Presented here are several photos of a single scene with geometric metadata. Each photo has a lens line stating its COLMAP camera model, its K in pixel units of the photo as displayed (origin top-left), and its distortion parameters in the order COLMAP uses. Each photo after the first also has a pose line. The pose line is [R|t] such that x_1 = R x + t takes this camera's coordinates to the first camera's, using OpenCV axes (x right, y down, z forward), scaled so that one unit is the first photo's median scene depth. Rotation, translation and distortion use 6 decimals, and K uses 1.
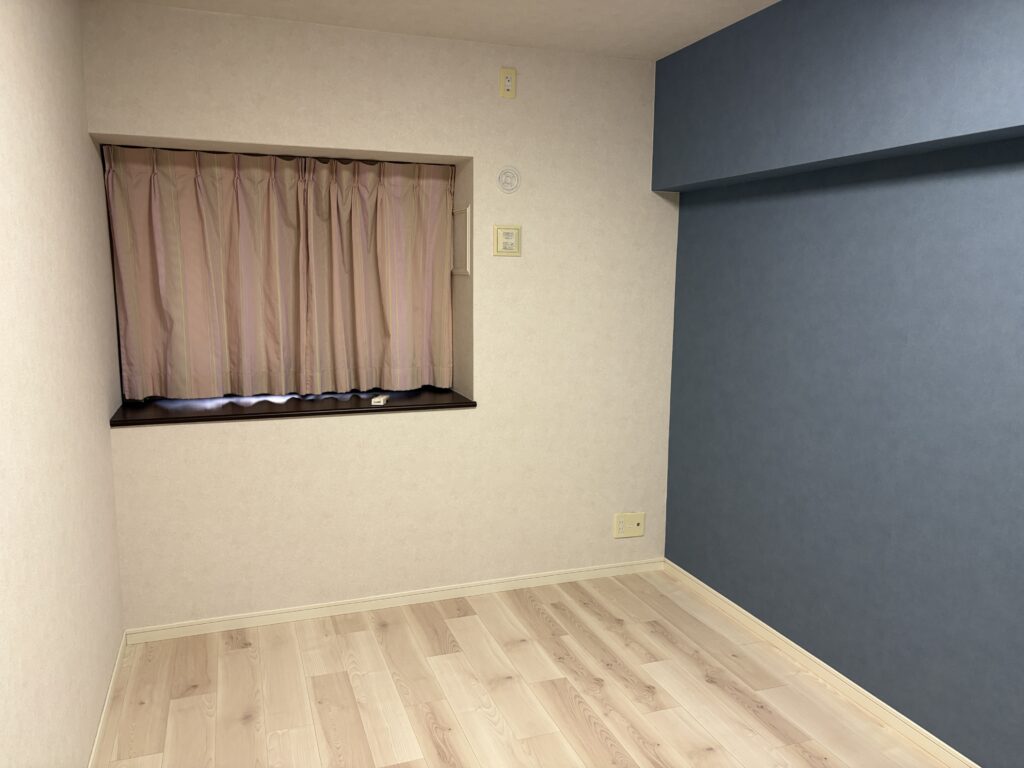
lens RADIAL K [[747.8, 0, 469.8], [0, 747.8, 383.3], [0, 0, 1]] dist [0.133018, -0.178466]
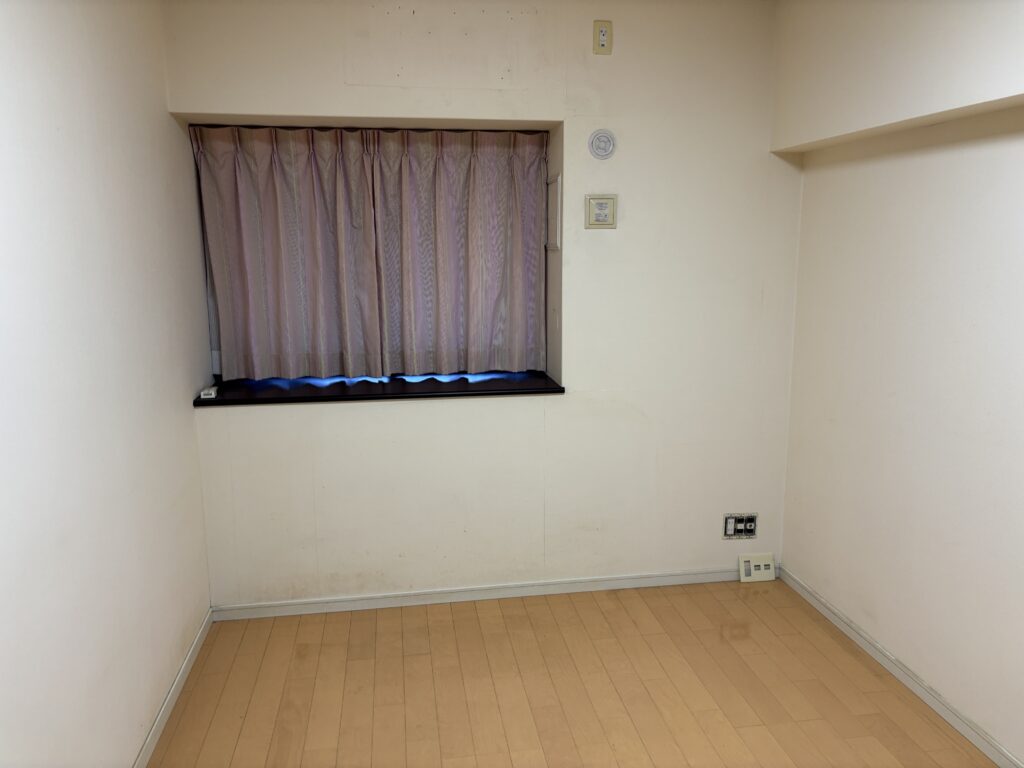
lens RADIAL K [[779.5, 0, 515.0], [0, 779.5, 394.2], [0, 0, 1]] dist [0.082118, -0.109258]
pose [[0.987302, 0.017014, -0.157940, 0.102945], [-0.010888, 0.999157, 0.039571, -0.004465], [0.158480, -0.037349, 0.986656, 0.033366]]
